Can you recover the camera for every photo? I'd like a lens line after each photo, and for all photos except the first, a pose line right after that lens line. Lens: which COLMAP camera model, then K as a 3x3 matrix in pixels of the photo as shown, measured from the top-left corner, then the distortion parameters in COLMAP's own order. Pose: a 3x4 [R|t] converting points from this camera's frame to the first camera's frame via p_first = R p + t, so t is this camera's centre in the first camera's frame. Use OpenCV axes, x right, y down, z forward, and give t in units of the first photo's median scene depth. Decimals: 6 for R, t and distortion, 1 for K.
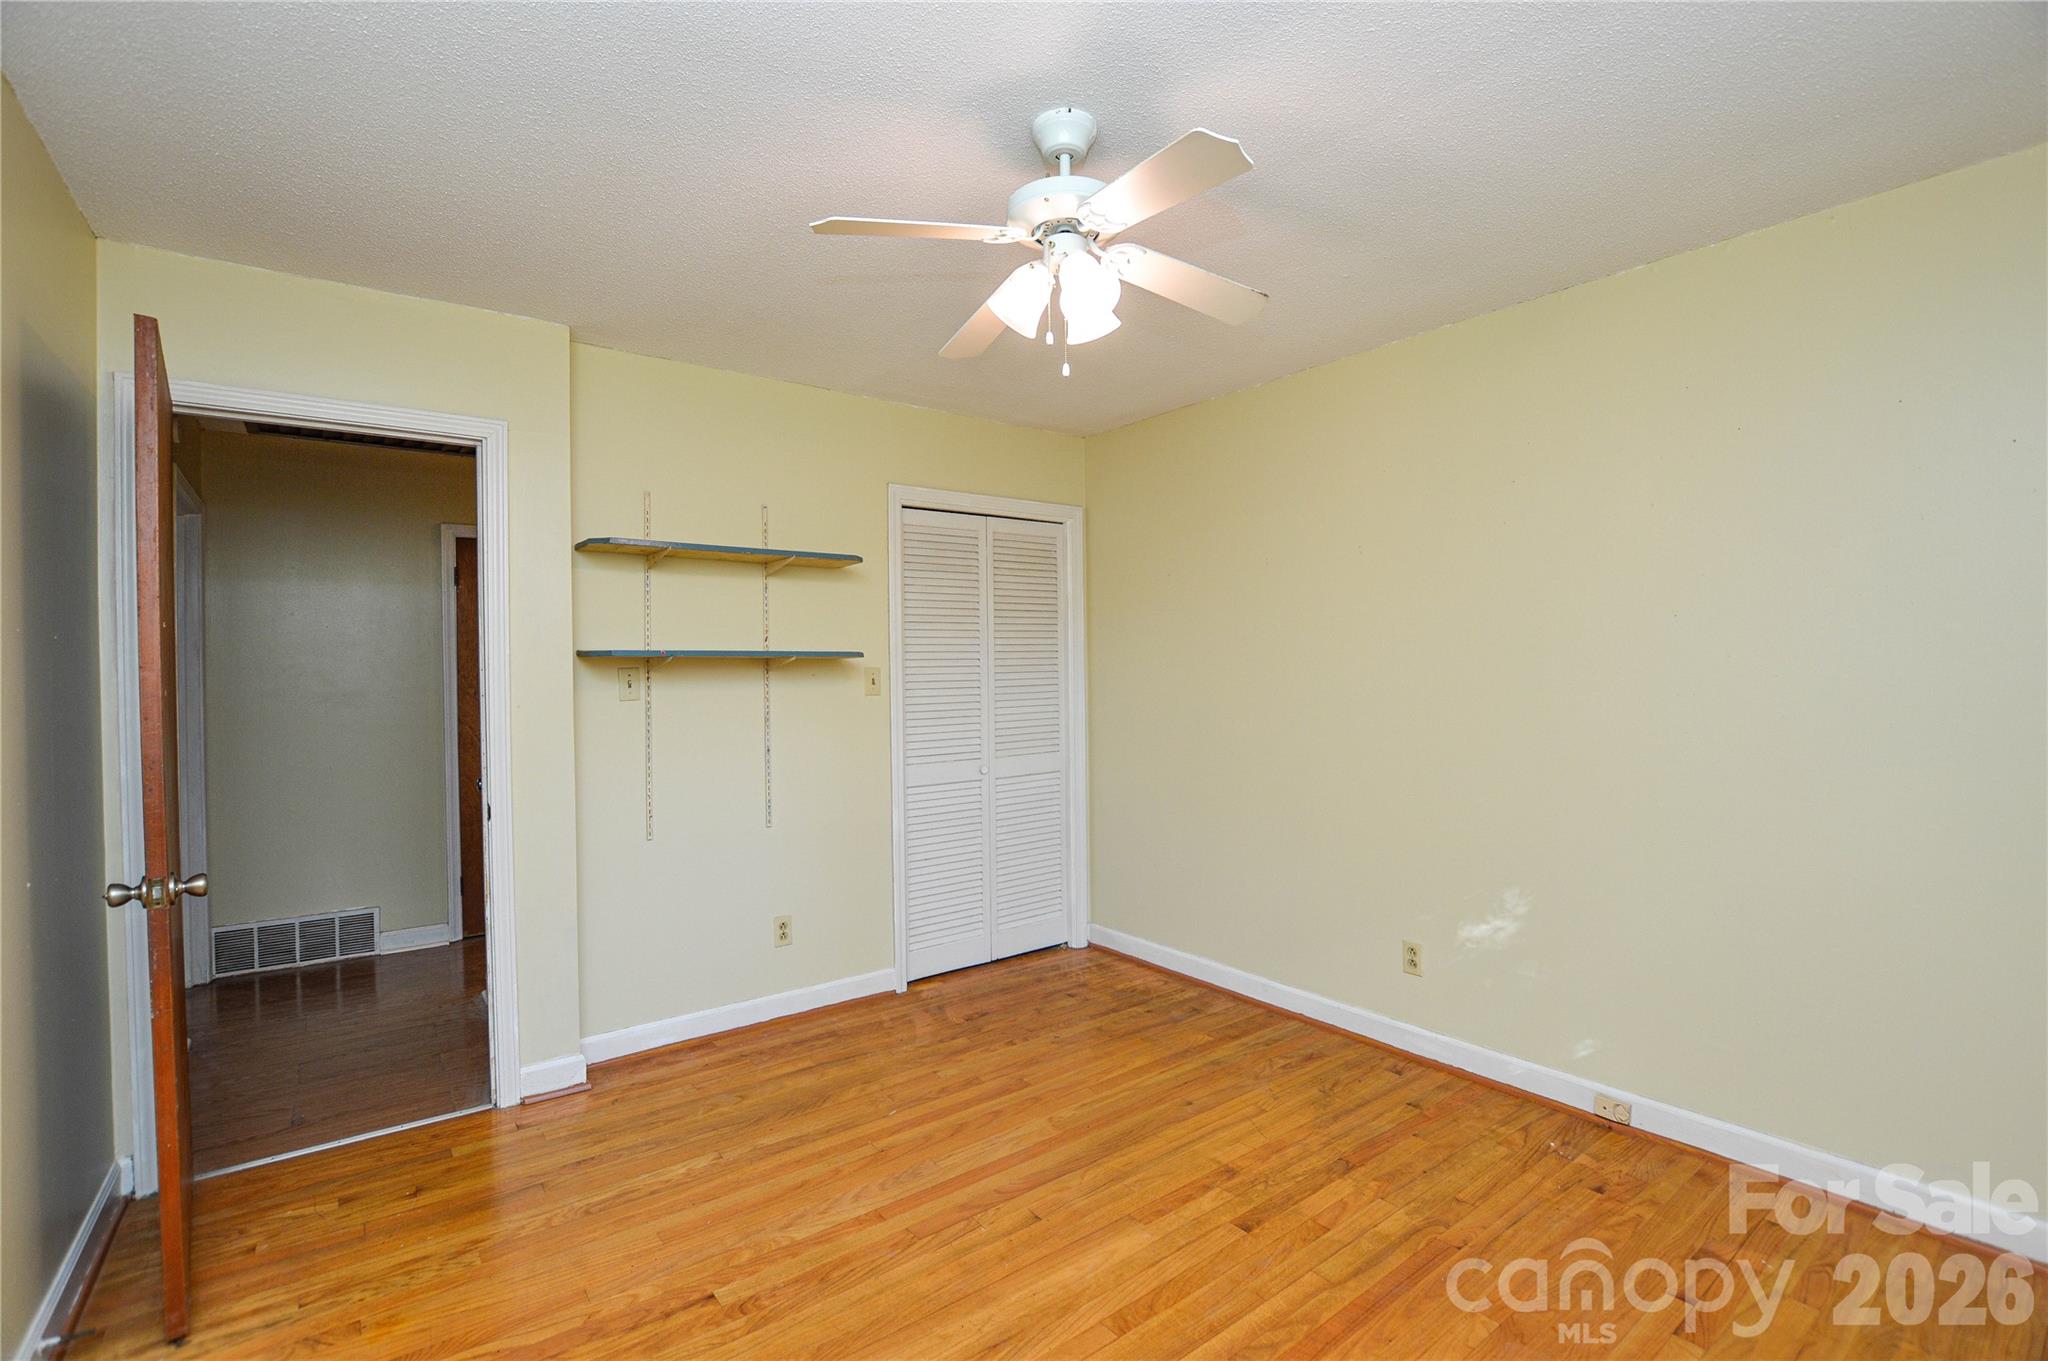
lens RADIAL K [[916.6, 0, 1022.1], [0, 916.6, 676.6], [0, 0, 1]] dist [-0.000554, 0.000049]
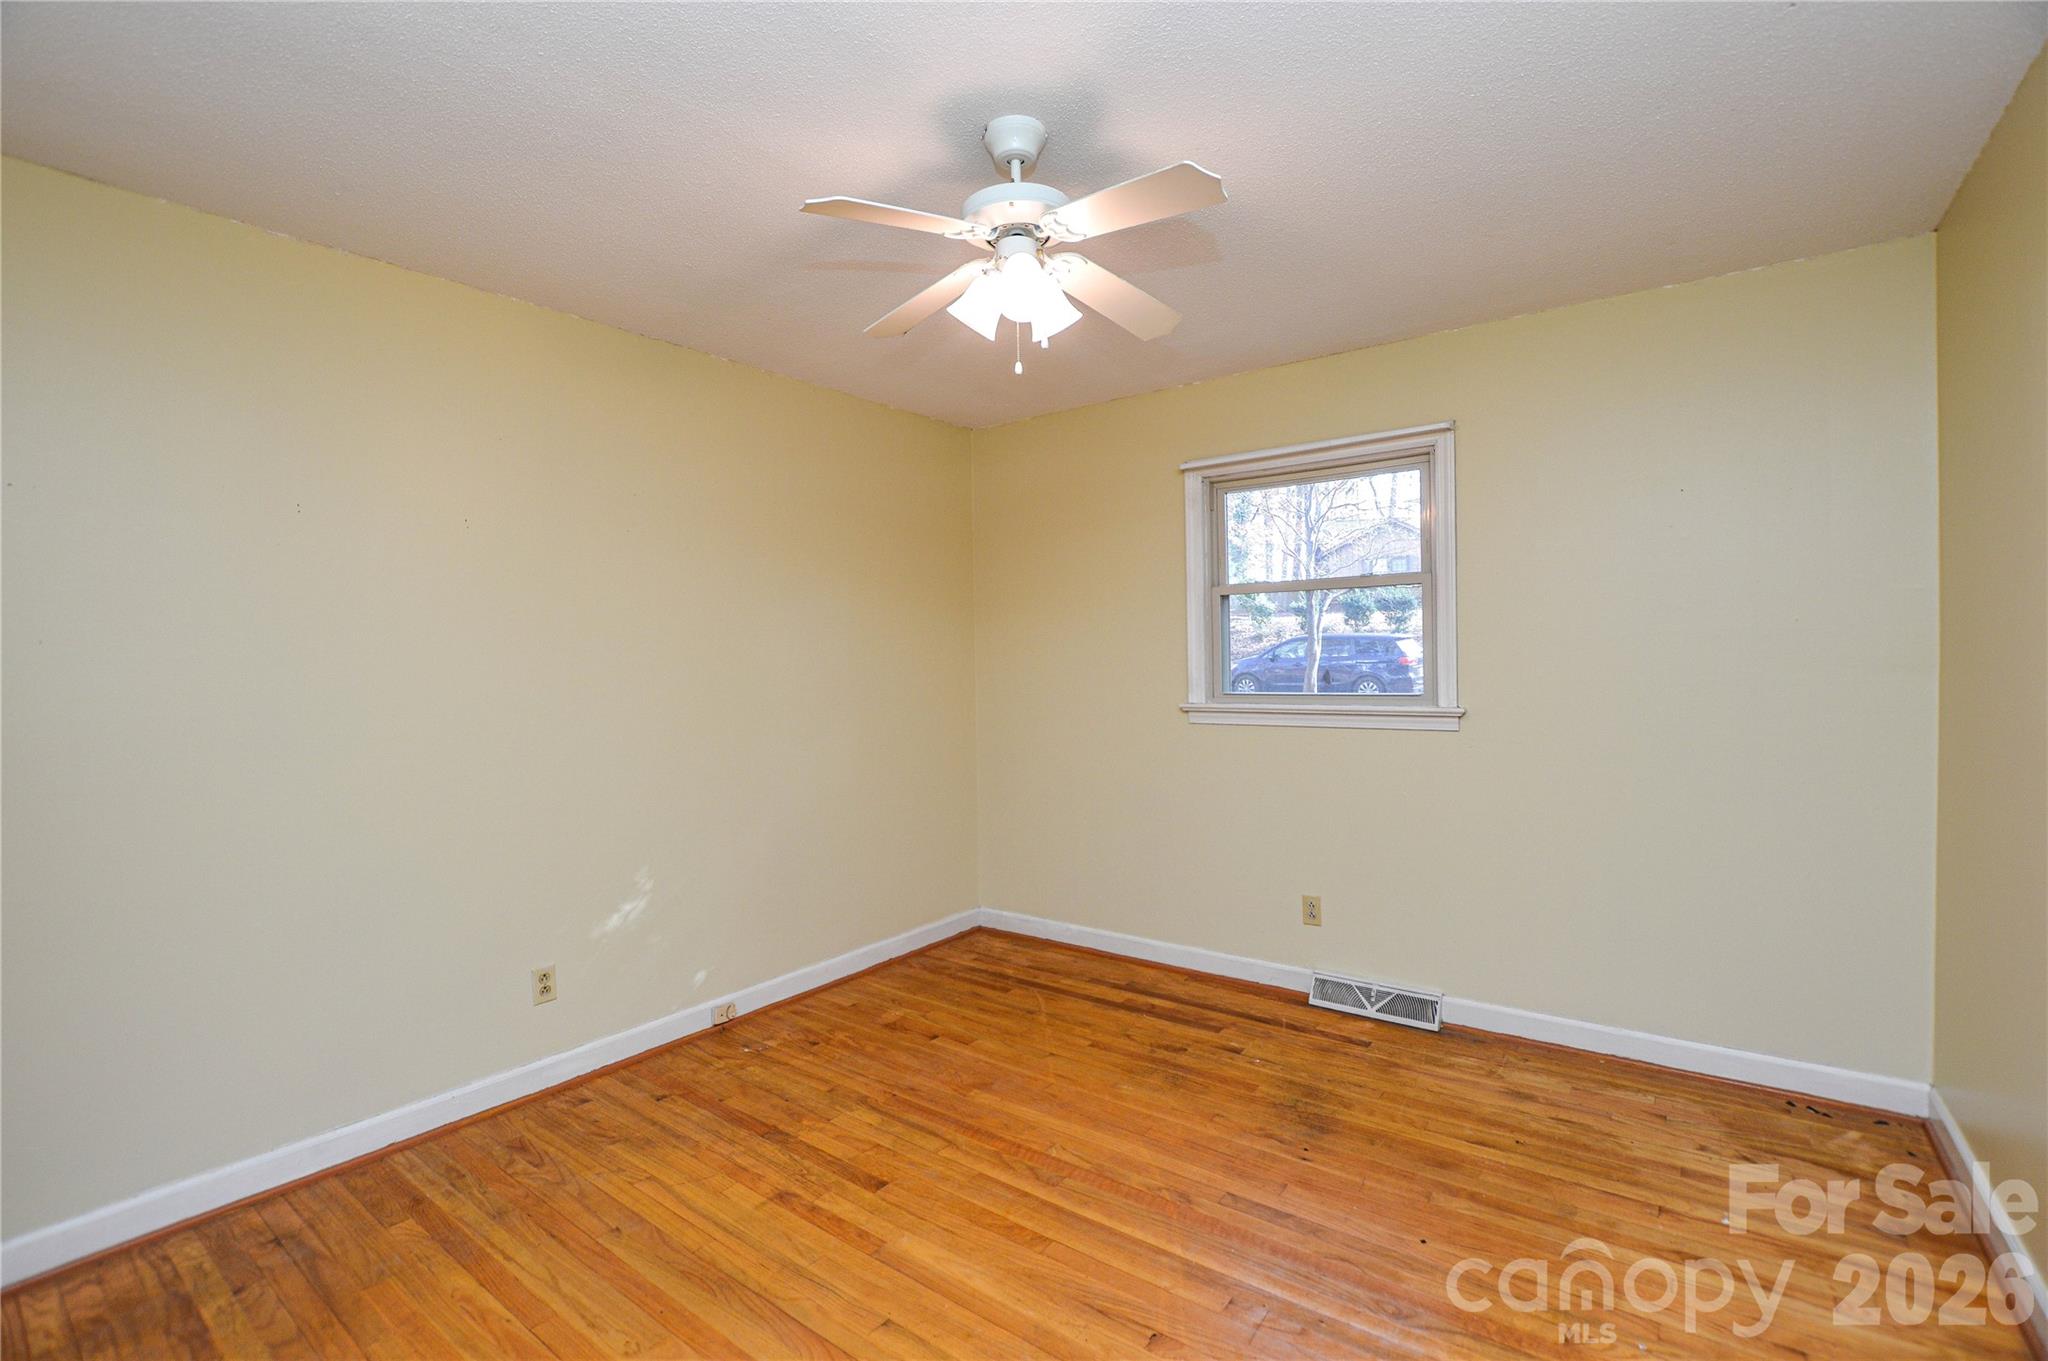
lens RADIAL K [[916.6, 0, 1018.9], [0, 916.6, 678.1], [0, 0, 1]] dist [-0.000554, 0.000049]
pose [[-0.273375, 0.002584, 0.961904, -0.650052], [0.014227, 0.999898, 0.001357, 0.008610], [-0.961802, 0.014056, -0.273384, 0.884082]]
